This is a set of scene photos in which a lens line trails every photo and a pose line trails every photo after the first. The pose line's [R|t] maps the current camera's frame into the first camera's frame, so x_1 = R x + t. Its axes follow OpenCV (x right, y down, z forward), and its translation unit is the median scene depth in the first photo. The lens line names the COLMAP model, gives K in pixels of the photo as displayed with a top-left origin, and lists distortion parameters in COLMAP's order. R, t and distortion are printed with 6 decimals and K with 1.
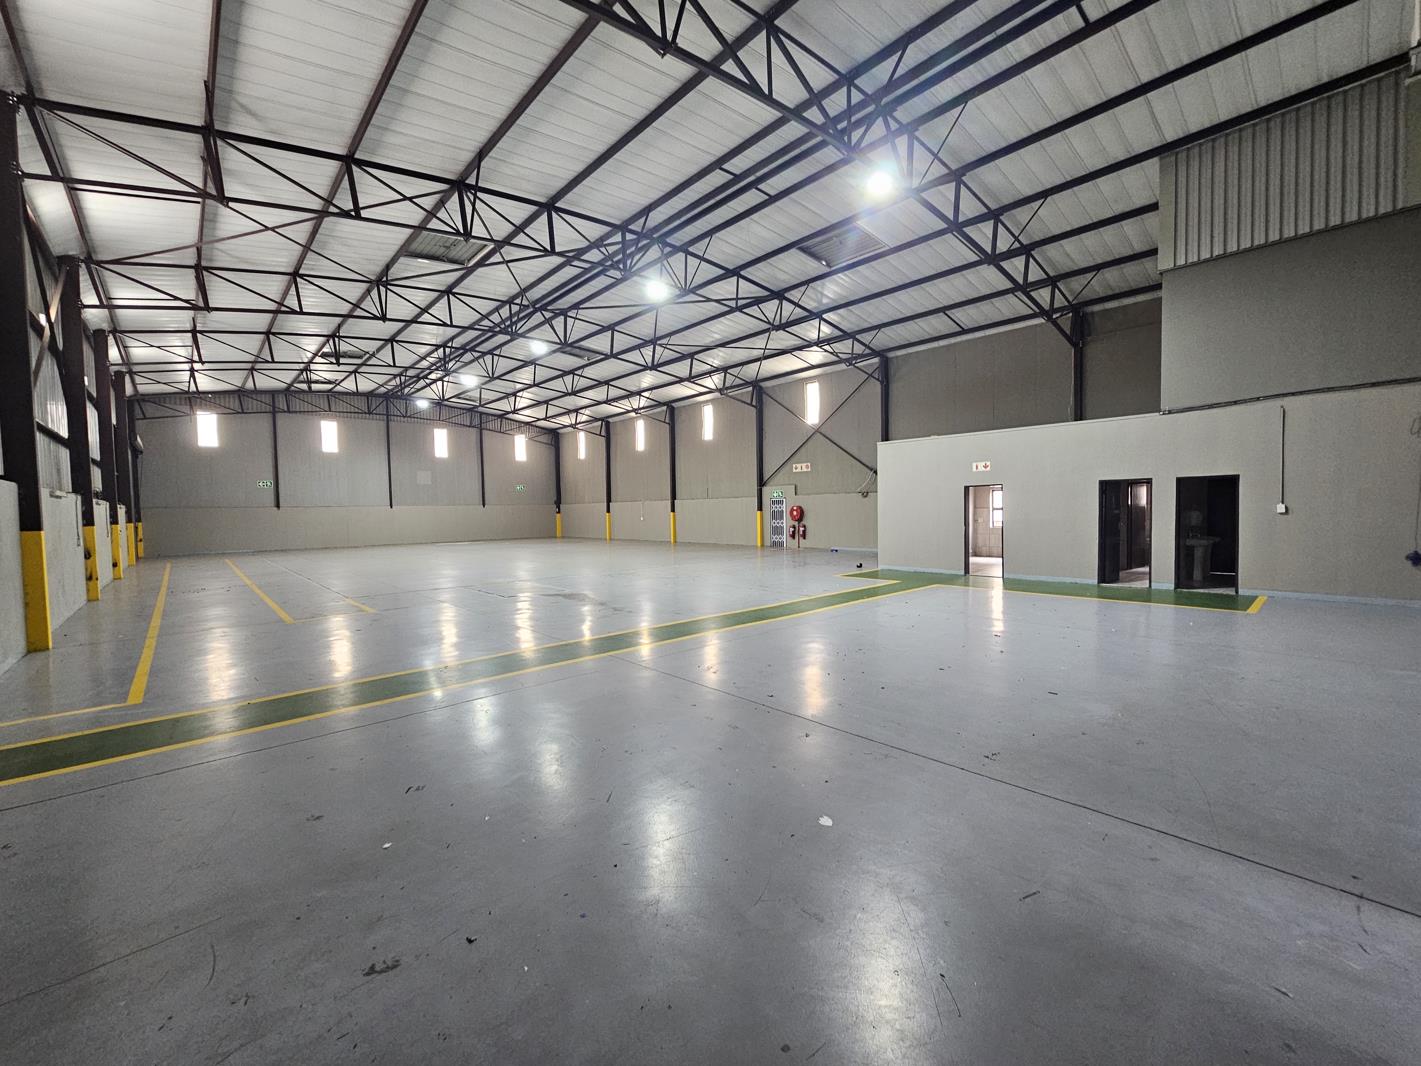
lens RADIAL K [[579.0, 0, 709.2], [0, 579.0, 536.5], [0, 0, 1]] dist [-0.012523, -0.000193]
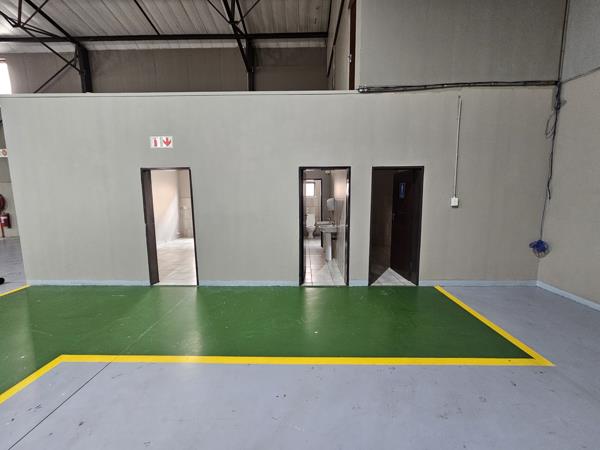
lens RADIAL K [[244.5, 0, 299.2], [0, 244.5, 226.9], [0, 0, 1]] dist [-0.012523, -0.000193]
pose [[0.679952, -0.074742, 0.729437, 0.362913], [0.023782, 0.996516, 0.079940, -0.033246], [-0.732871, -0.037008, 0.679361, 0.667219]]
